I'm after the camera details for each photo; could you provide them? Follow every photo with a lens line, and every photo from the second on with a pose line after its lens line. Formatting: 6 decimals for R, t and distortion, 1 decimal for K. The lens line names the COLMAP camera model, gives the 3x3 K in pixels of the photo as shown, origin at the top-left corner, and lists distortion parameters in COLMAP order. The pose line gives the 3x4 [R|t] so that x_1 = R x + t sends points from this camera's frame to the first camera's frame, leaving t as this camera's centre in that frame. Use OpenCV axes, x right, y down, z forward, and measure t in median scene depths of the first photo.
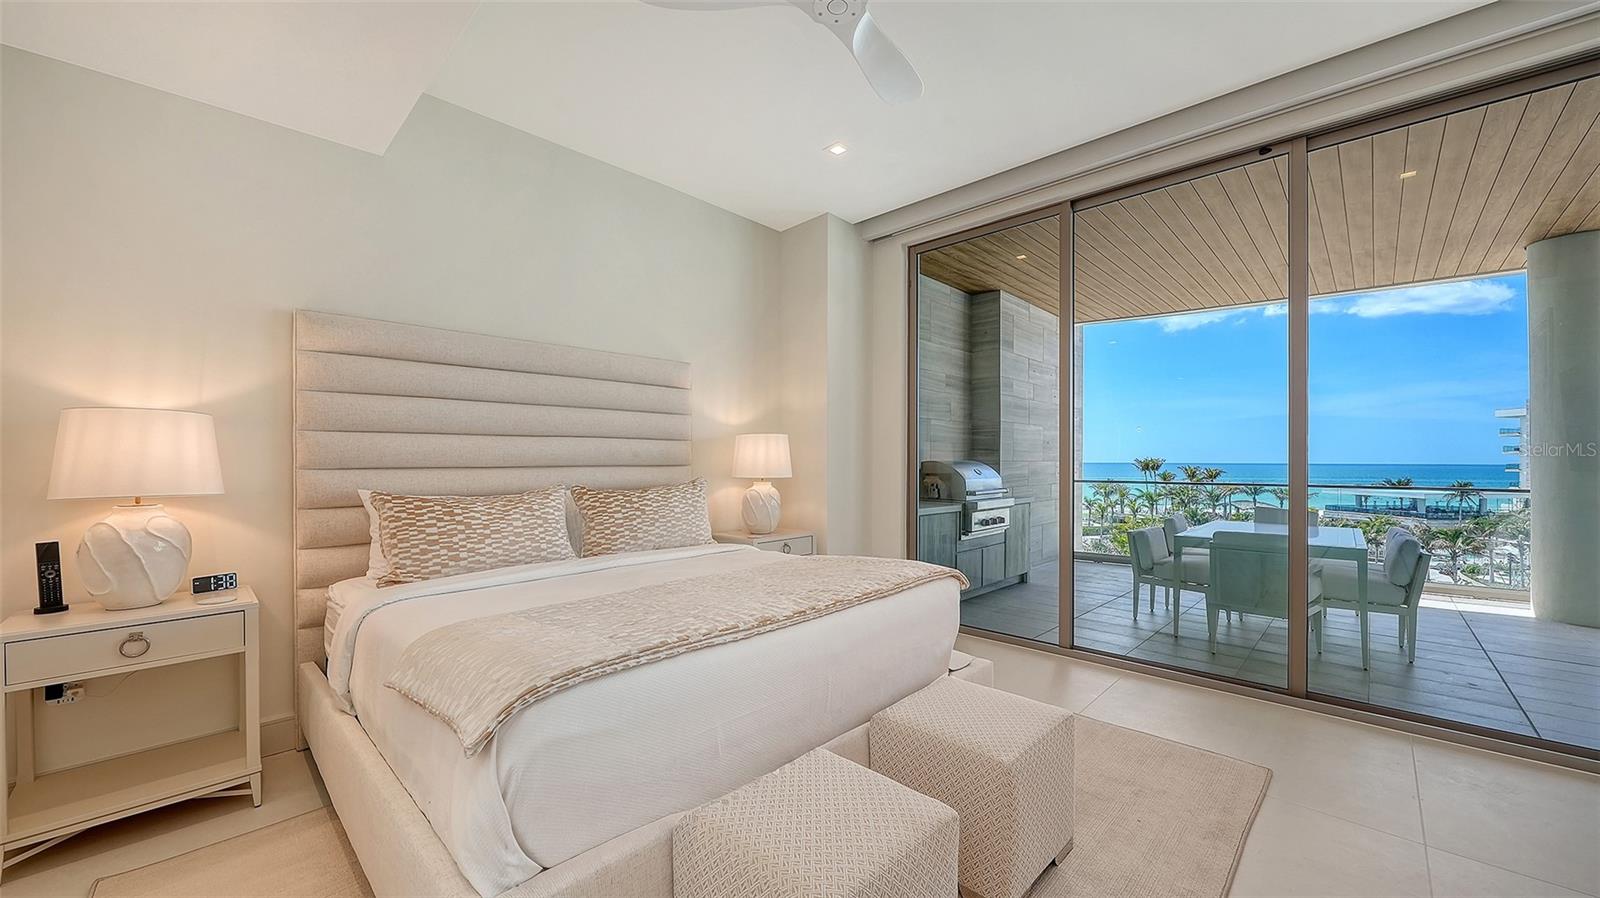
lens RADIAL K [[588.5, 0, 813.3], [0, 588.5, 460.7], [0, 0, 1]] dist [-0.004507, -0.000756]
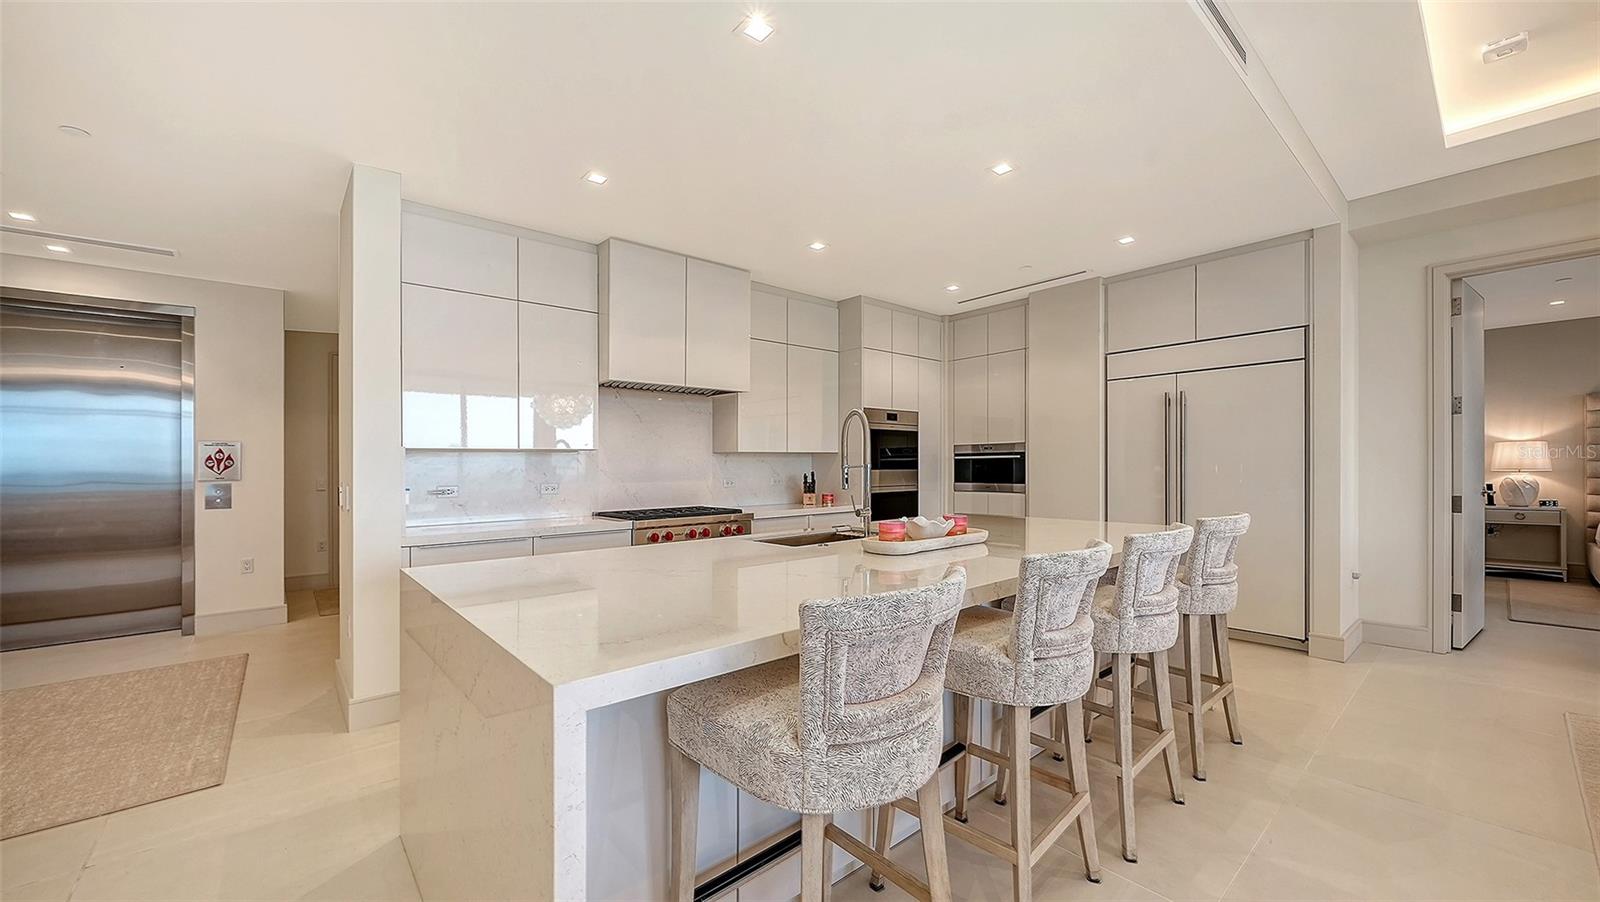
lens RADIAL K [[607.2, 0, 810.7], [0, 607.2, 465.1], [0, 0, 1]] dist [0.002016, 0.000137]
pose [[-0.096460, 0.001188, -0.995336, 2.212355], [0.008496, 0.999964, 0.000370, 0.005222], [0.995301, -0.008421, -0.096466, -2.223696]]
